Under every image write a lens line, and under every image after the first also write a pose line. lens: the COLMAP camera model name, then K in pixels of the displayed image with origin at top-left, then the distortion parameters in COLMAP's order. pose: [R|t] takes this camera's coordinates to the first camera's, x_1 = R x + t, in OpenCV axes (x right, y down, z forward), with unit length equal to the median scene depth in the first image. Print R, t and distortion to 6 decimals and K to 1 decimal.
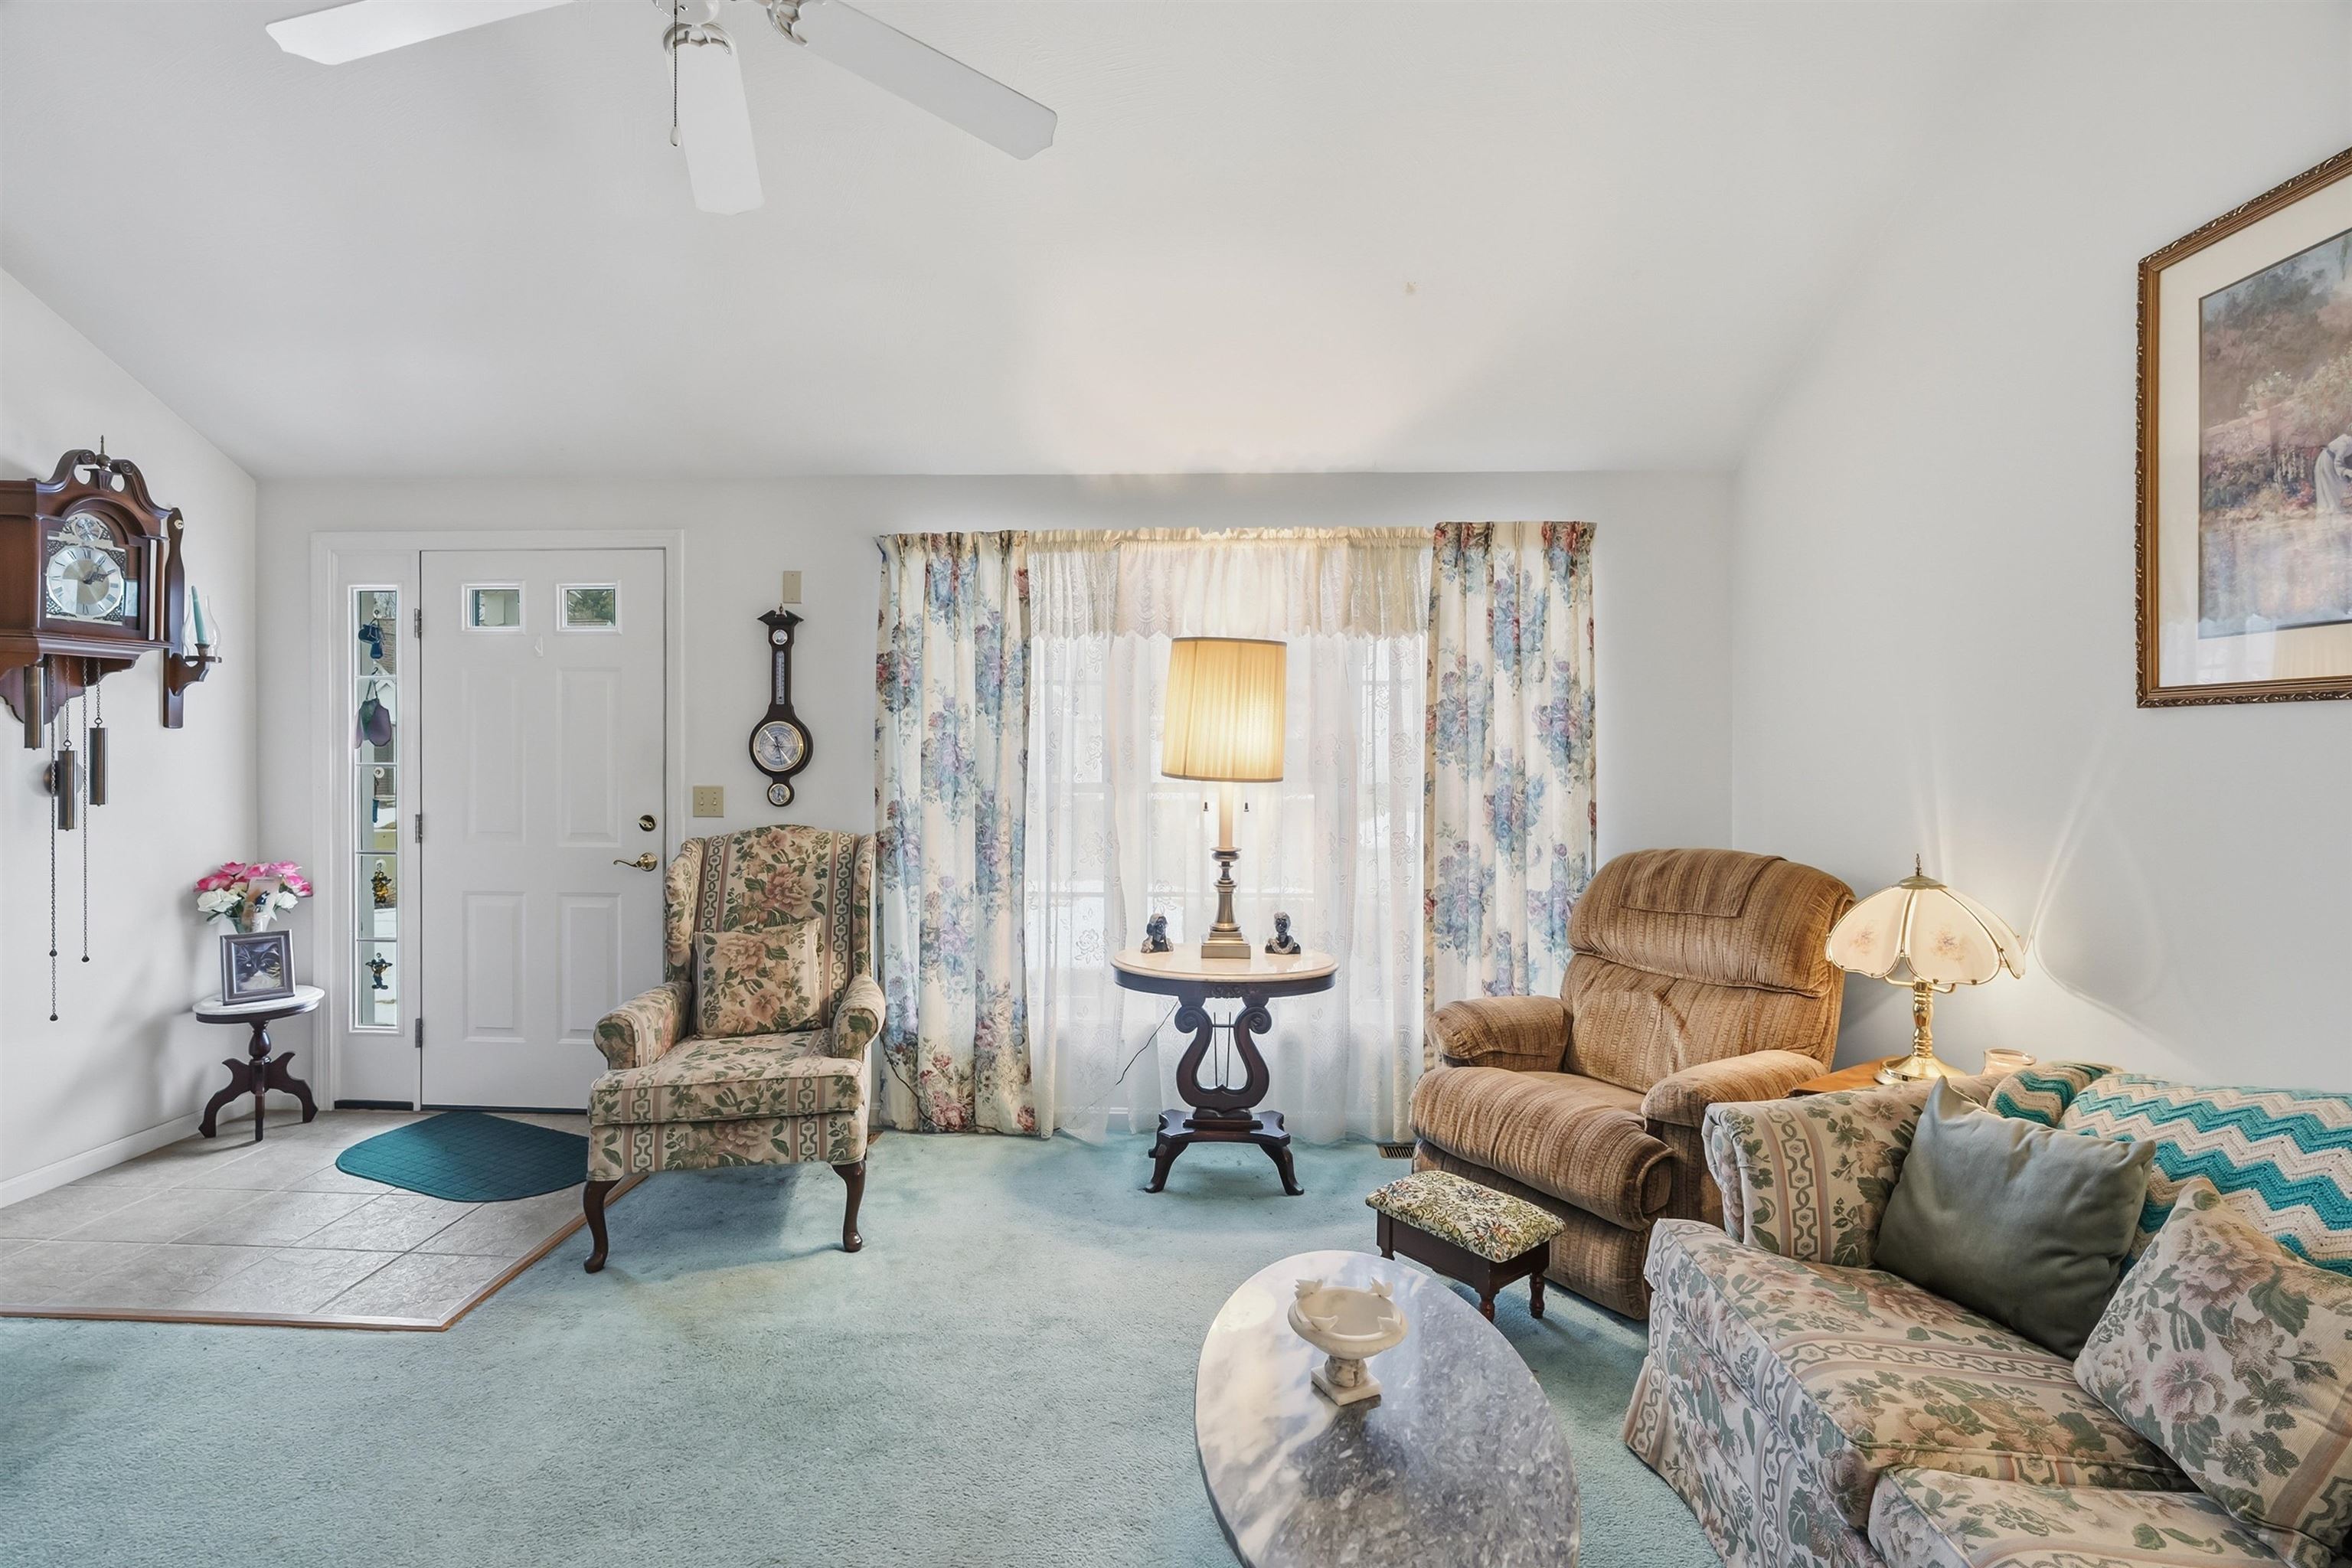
lens RADIAL K [[1096.9, 0, 1173.8], [0, 1096.9, 755.2], [0, 0, 1]] dist [-0.002451, 0.000811]
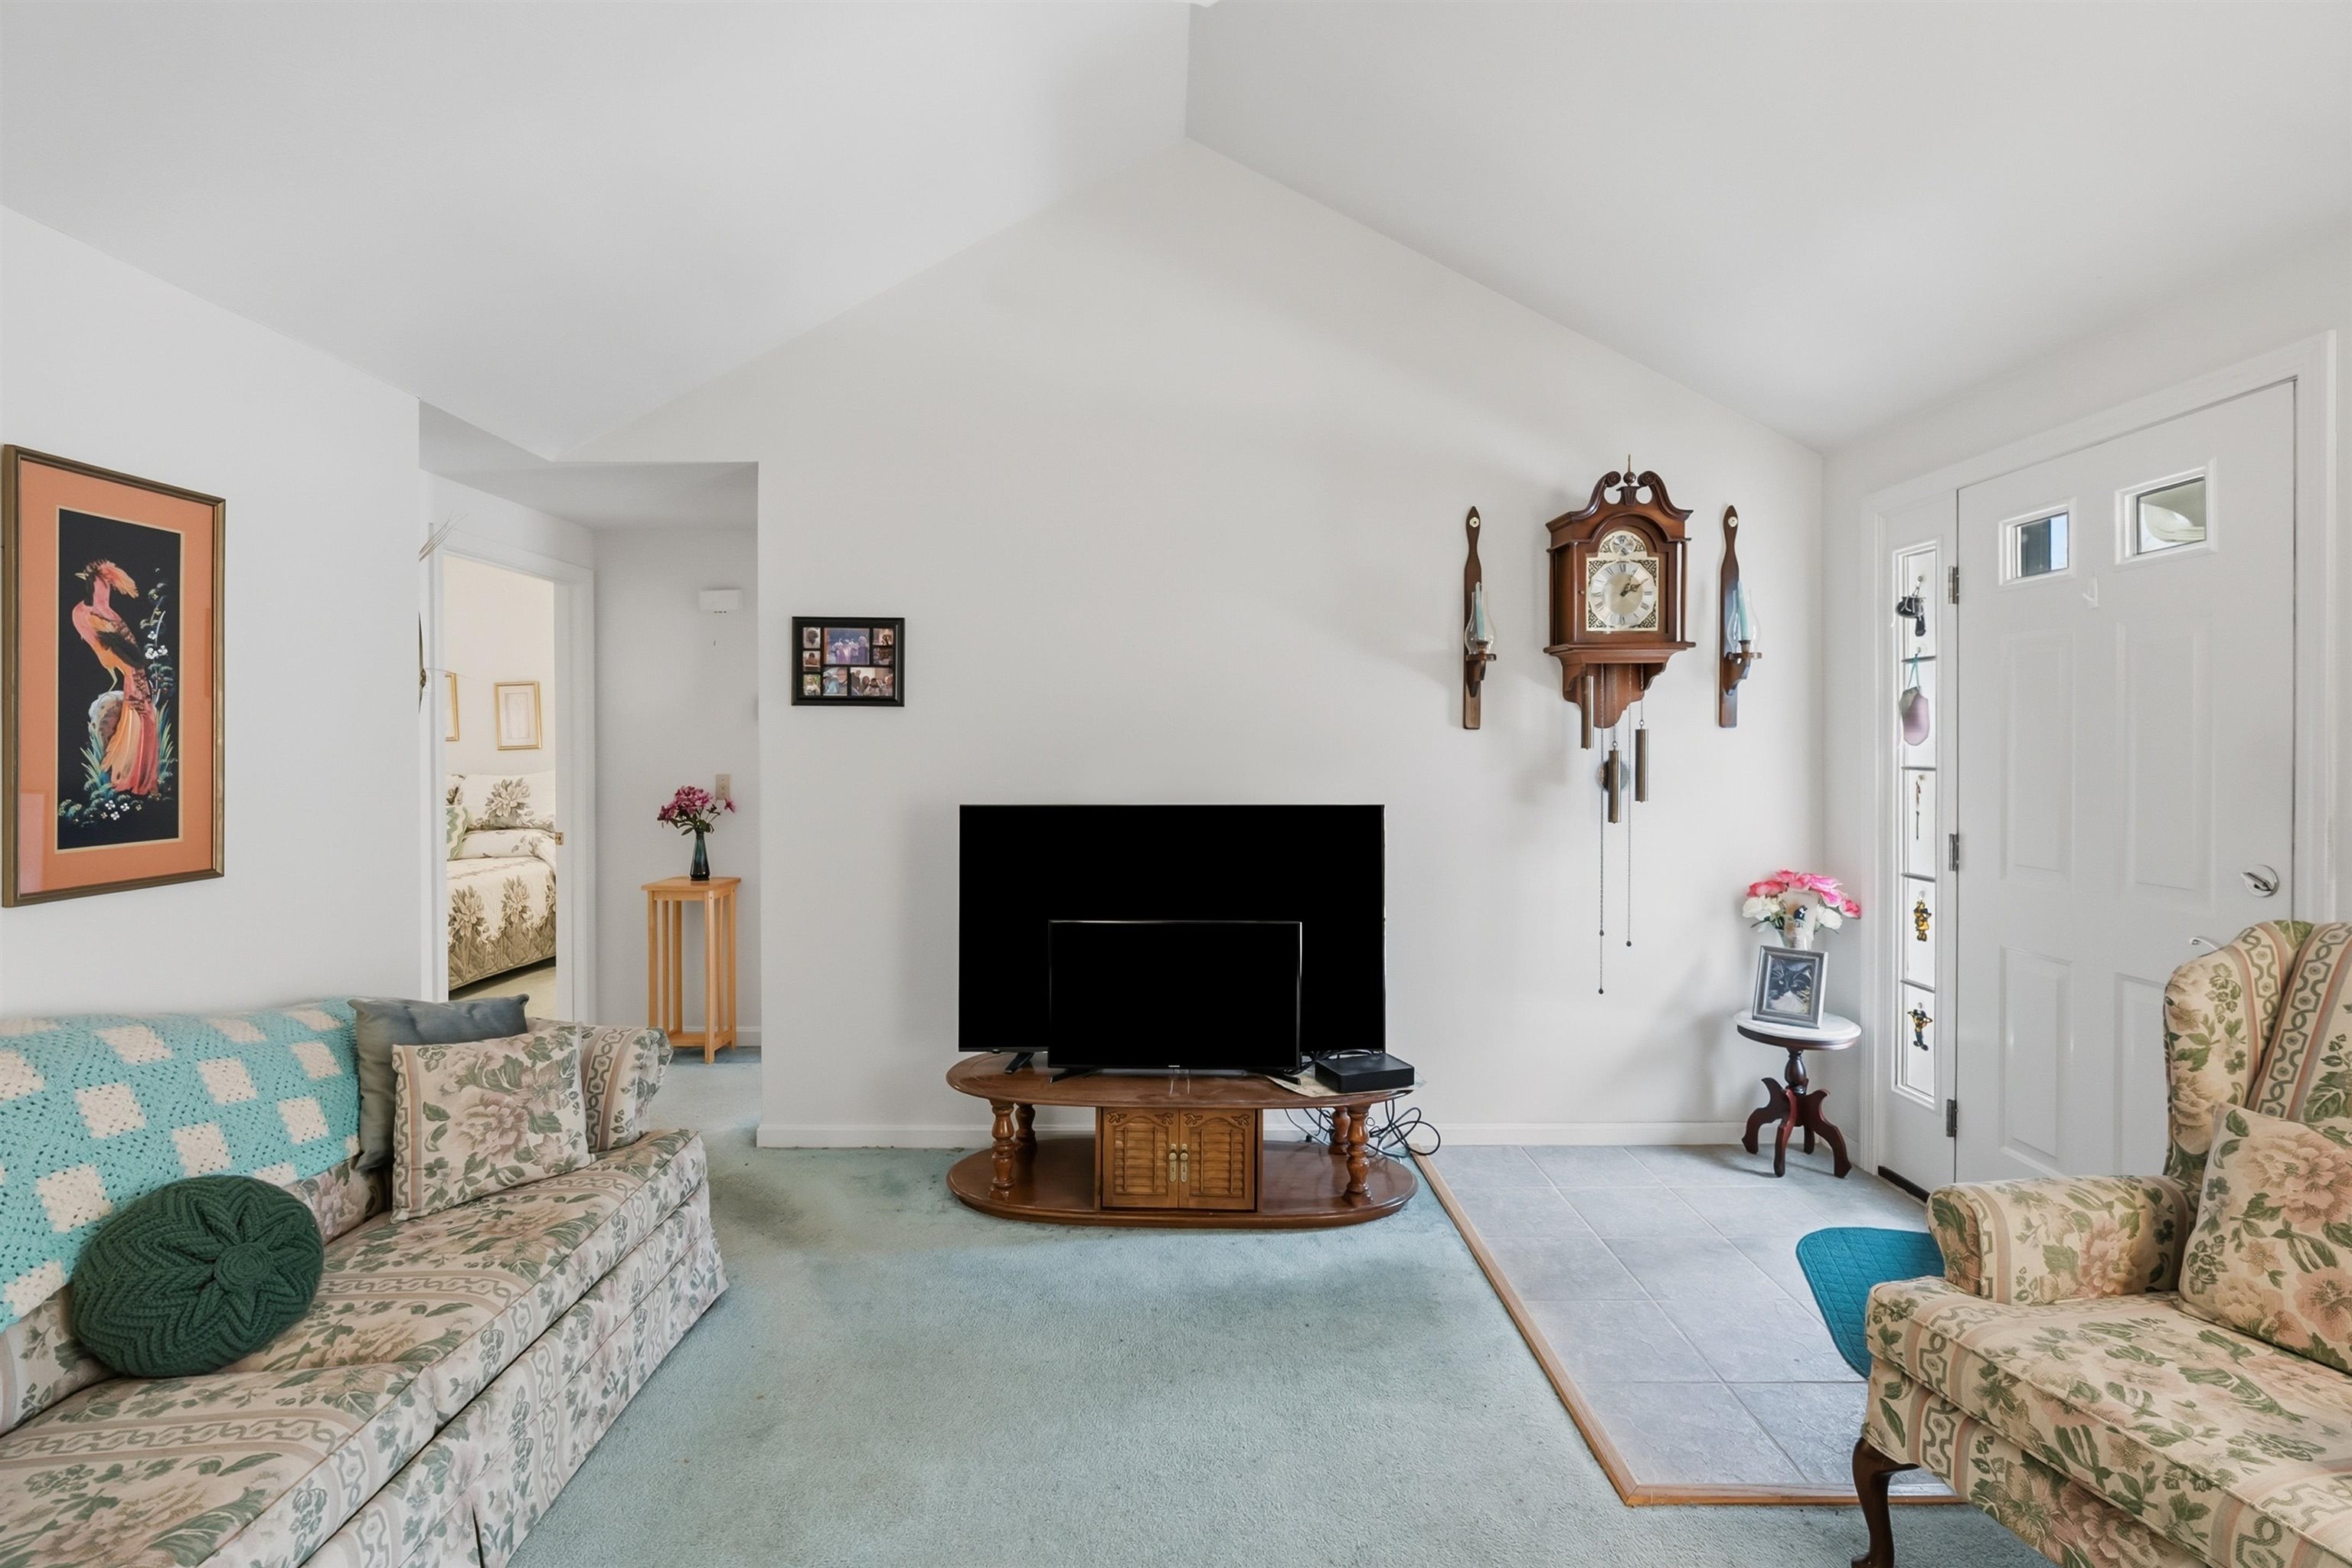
lens RADIAL K [[1096.9, 0, 1173.8], [0, 1096.9, 755.2], [0, 0, 1]] dist [-0.002451, 0.000811]
pose [[0.037714, 0.005313, -0.999274, 0.066428], [-0.005171, 0.999974, 0.005121, -0.002716], [0.999275, 0.004974, 0.037740, 0.498521]]
